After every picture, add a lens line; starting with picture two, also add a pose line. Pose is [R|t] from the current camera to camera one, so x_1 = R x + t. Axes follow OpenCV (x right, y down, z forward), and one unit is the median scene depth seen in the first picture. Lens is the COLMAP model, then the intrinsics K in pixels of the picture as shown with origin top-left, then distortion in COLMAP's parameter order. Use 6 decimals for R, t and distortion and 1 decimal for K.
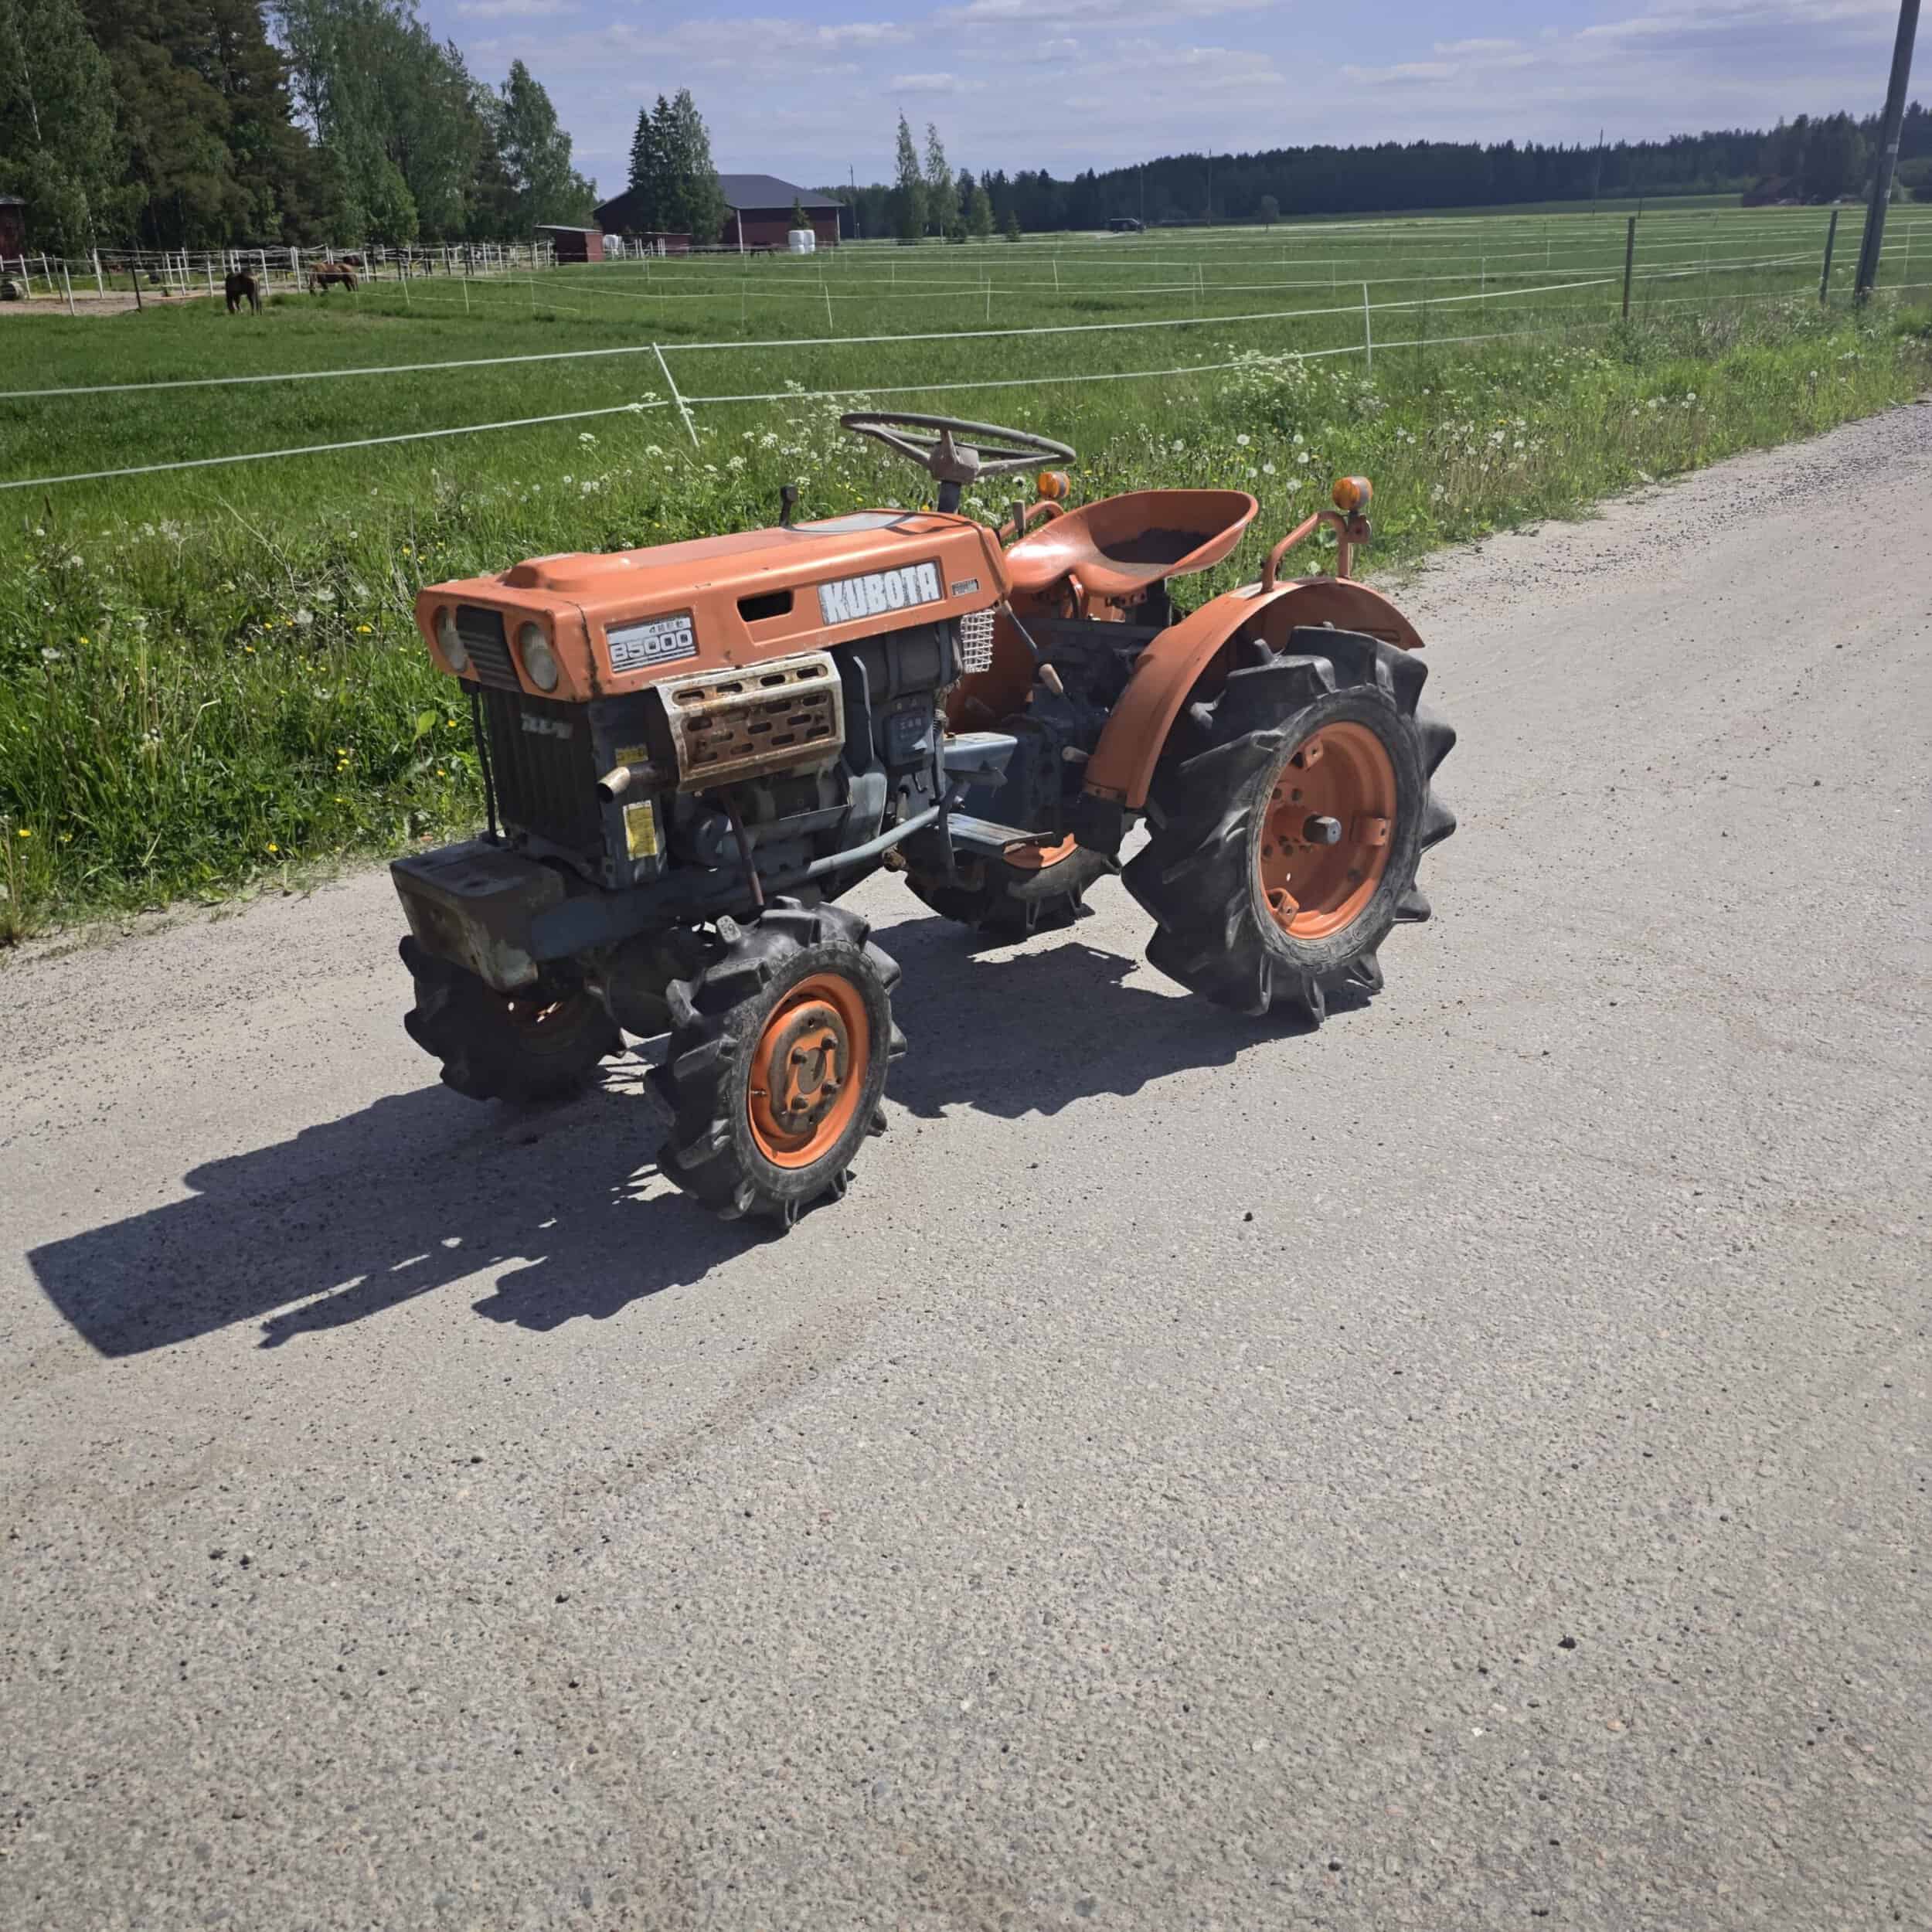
lens RADIAL K [[1787.3, 0, 958.6], [0, 1787.3, 1018.4], [0, 0, 1]] dist [0.009354, 0.001153]
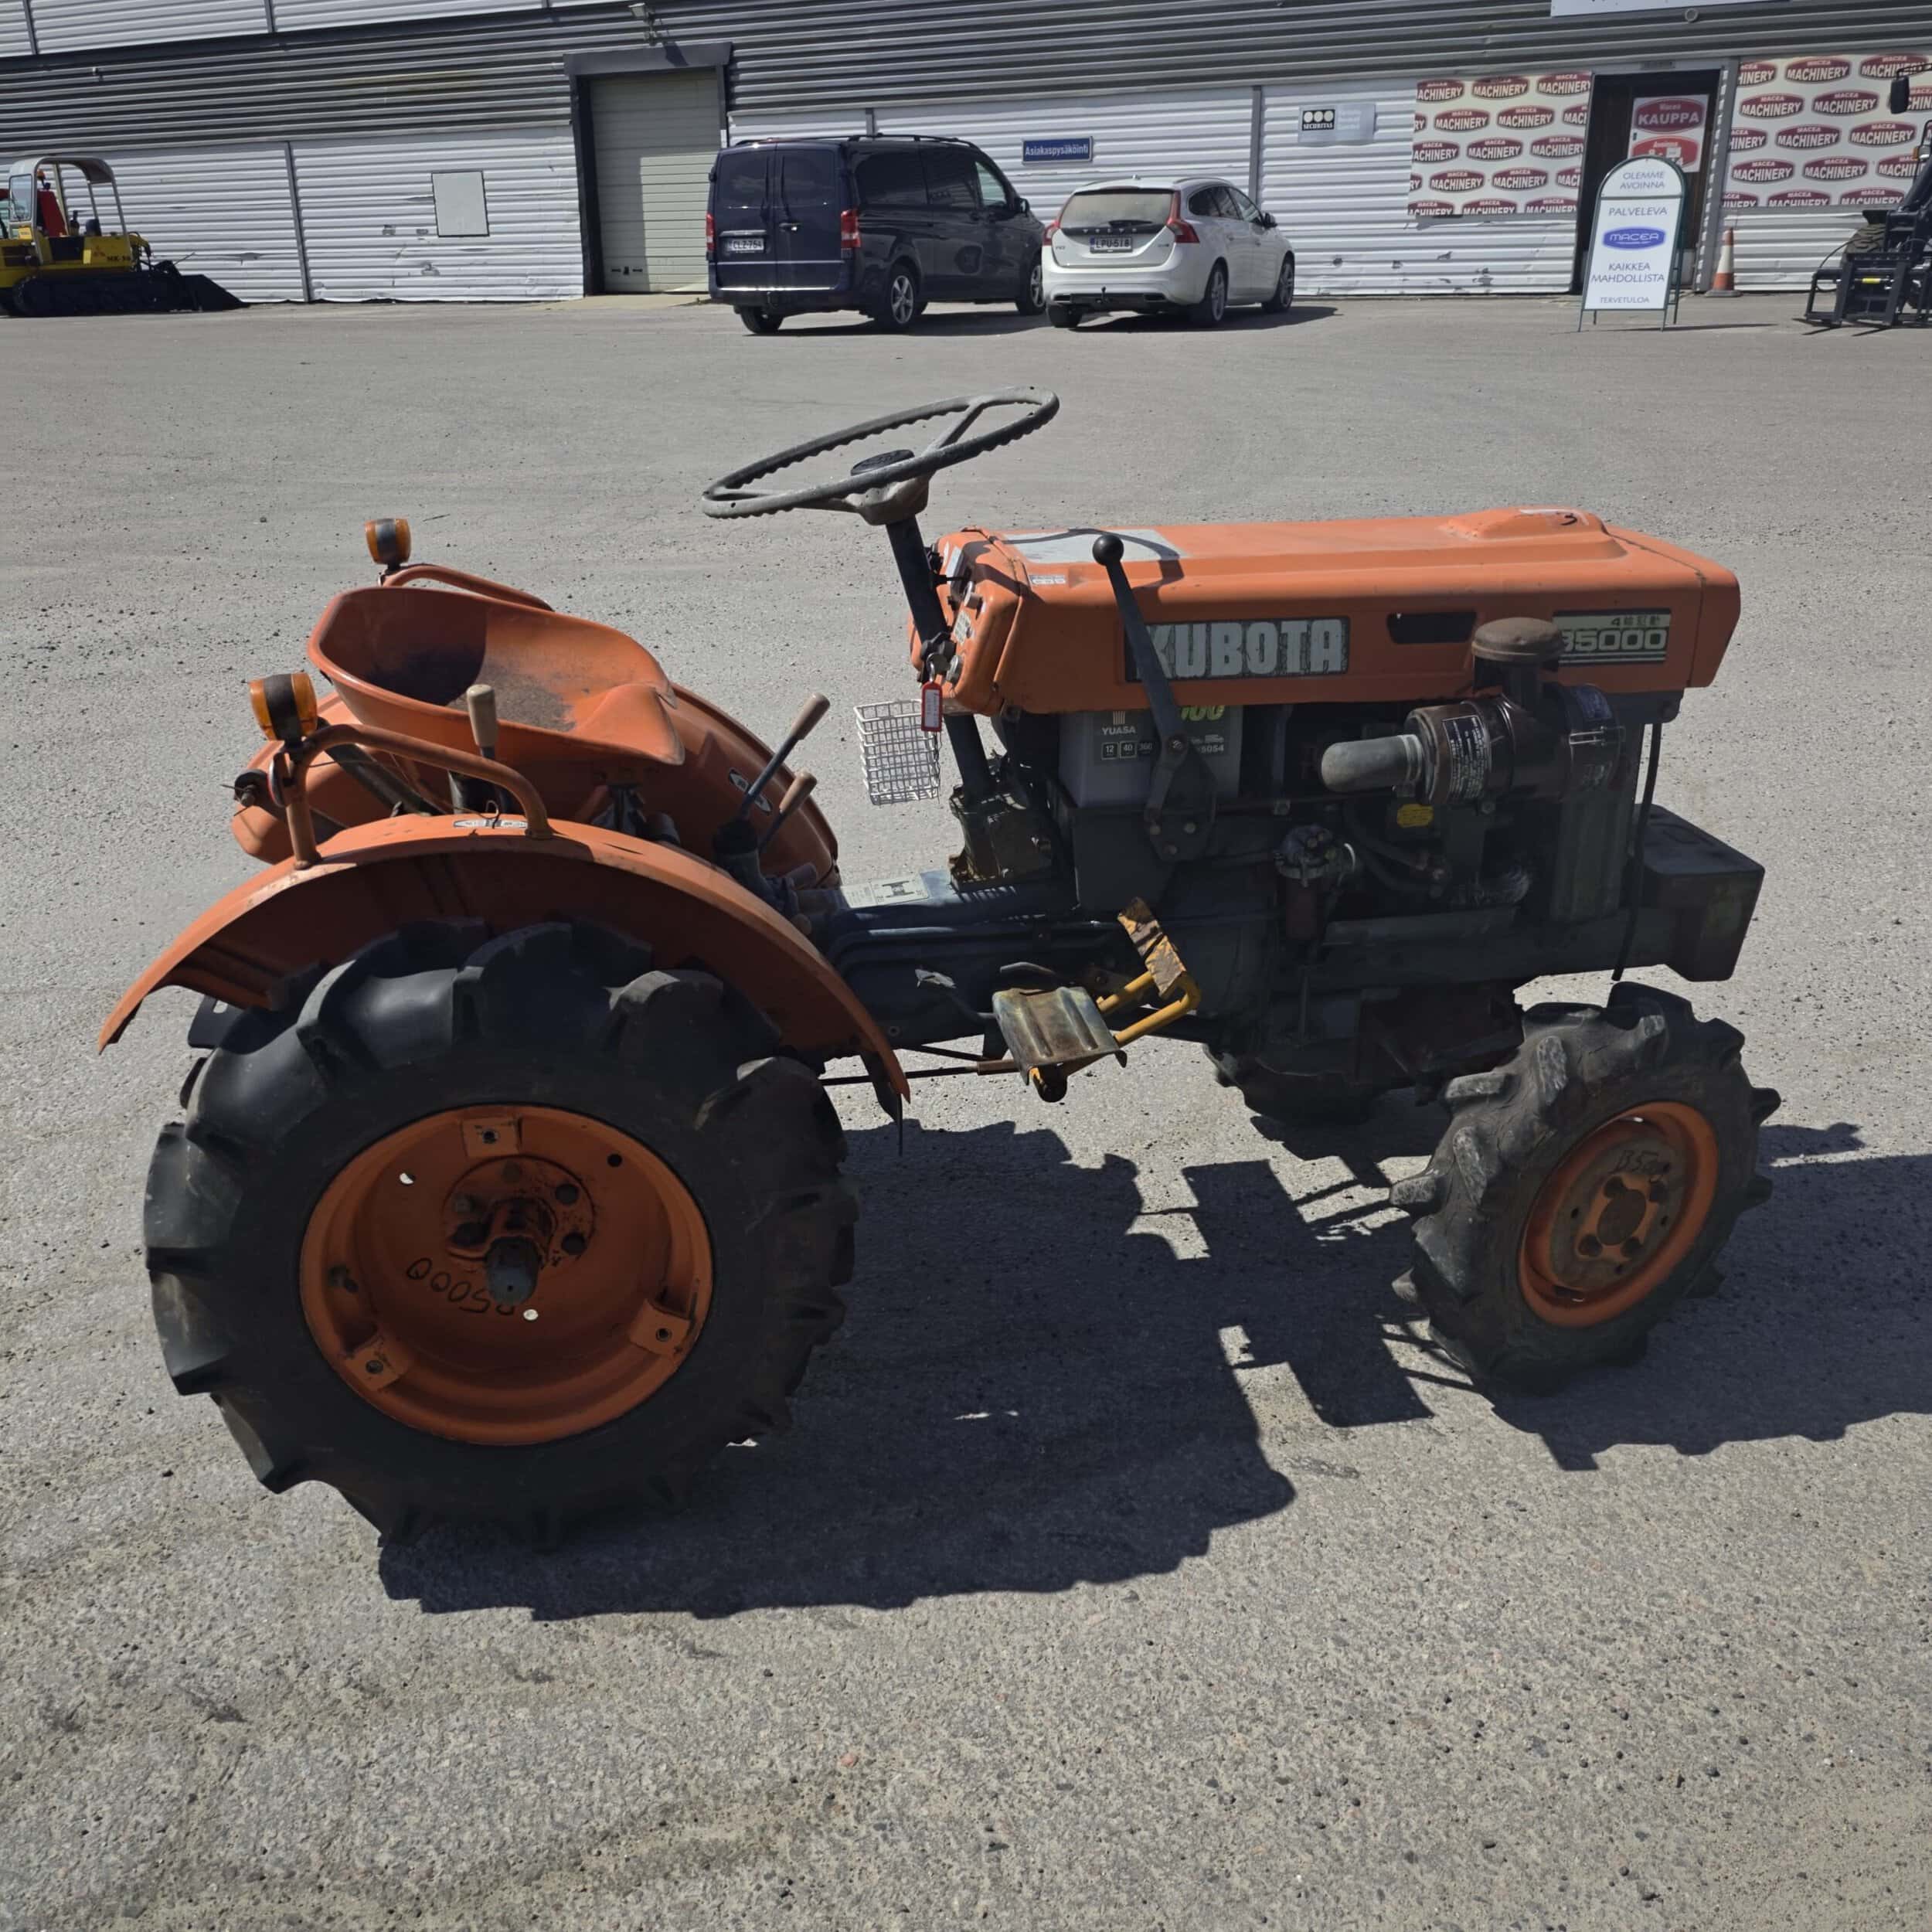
lens RADIAL K [[1799.9, 0, 958.8], [0, 1799.9, 976.8], [0, 0, 1]] dist [-0.002483, 0.018197]
pose [[-0.850530, -0.145384, 0.505432, -0.412360], [0.254086, 0.727846, 0.636930, -0.641994], [-0.460476, 0.670152, -0.582116, 1.619571]]
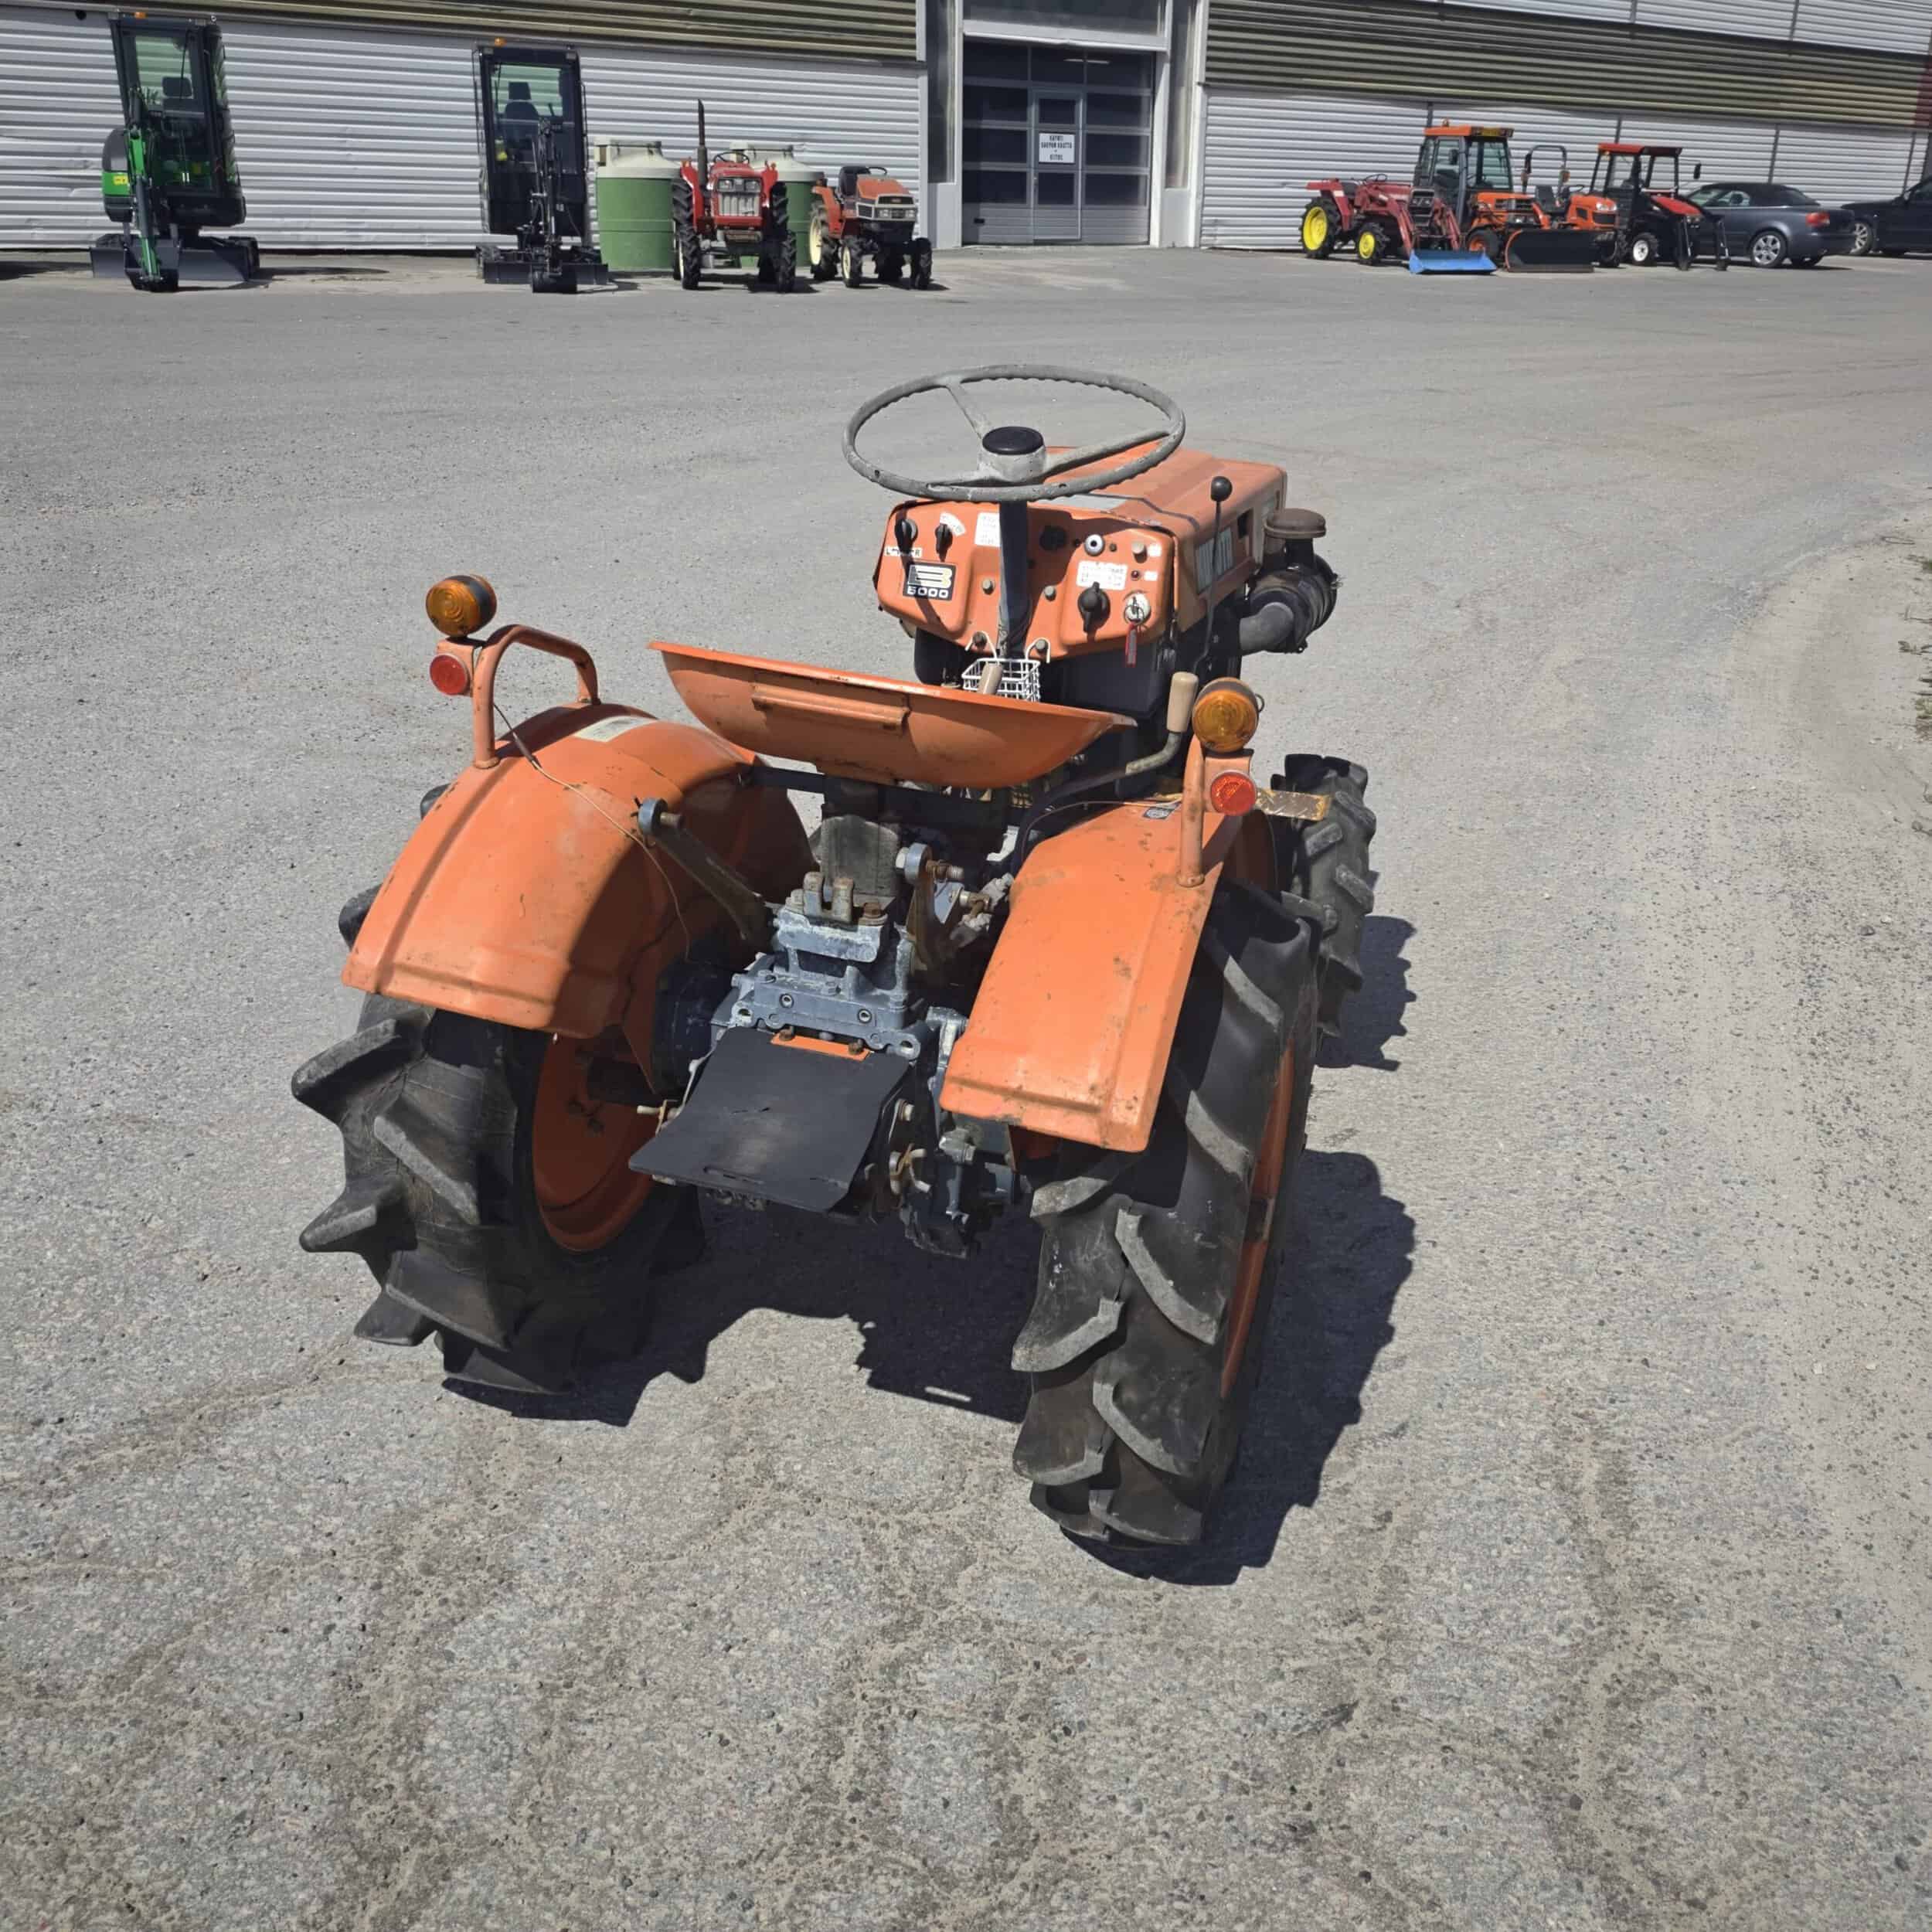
lens RADIAL K [[1804.9, 0, 960.4], [0, 1804.9, 954.9], [0, 0, 1]] dist [0.010063, -0.001128]
pose [[-0.858147, 0.222362, -0.462751, 0.418464], [-0.185013, 0.706842, 0.682748, -0.713216], [0.478909, 0.671513, -0.565434, 1.658648]]
